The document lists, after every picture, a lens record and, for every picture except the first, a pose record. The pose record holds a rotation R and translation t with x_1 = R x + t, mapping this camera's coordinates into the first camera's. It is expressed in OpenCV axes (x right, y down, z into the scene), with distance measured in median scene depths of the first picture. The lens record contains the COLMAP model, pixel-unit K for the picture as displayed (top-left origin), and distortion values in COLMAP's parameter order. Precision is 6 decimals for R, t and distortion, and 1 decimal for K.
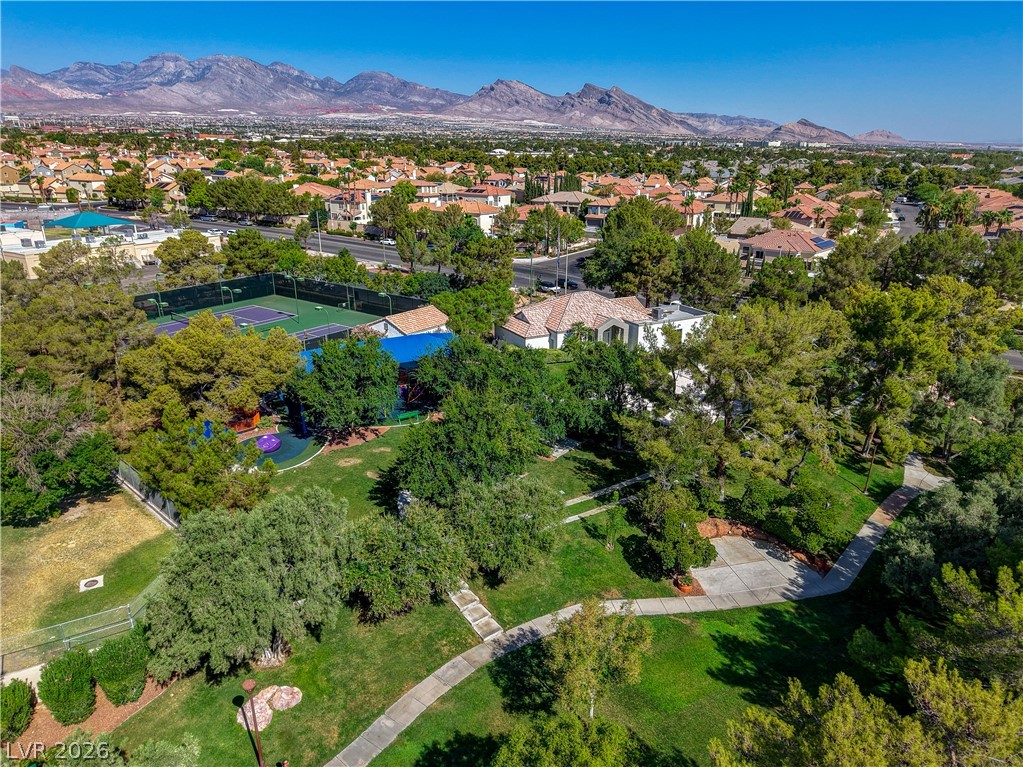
lens RADIAL K [[684.6, 0, 526.7], [0, 684.6, 407.8], [0, 0, 1]] dist [0.014754, 0.001001]
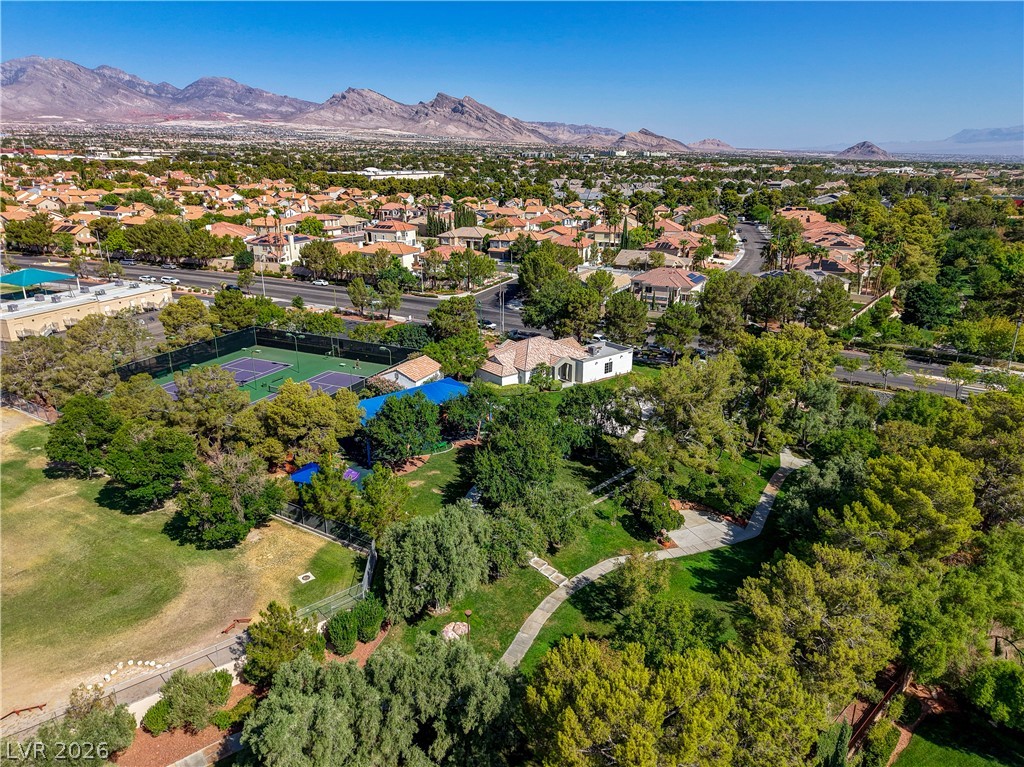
lens RADIAL K [[683.8, 0, 519.2], [0, 683.8, 402.6], [0, 0, 1]] dist [0.017575, -0.004285]
pose [[0.981973, -0.067378, 0.176603, -0.161522], [0.069663, 0.997548, -0.006767, -0.034176], [-0.175714, 0.018948, 0.984259, -0.226564]]
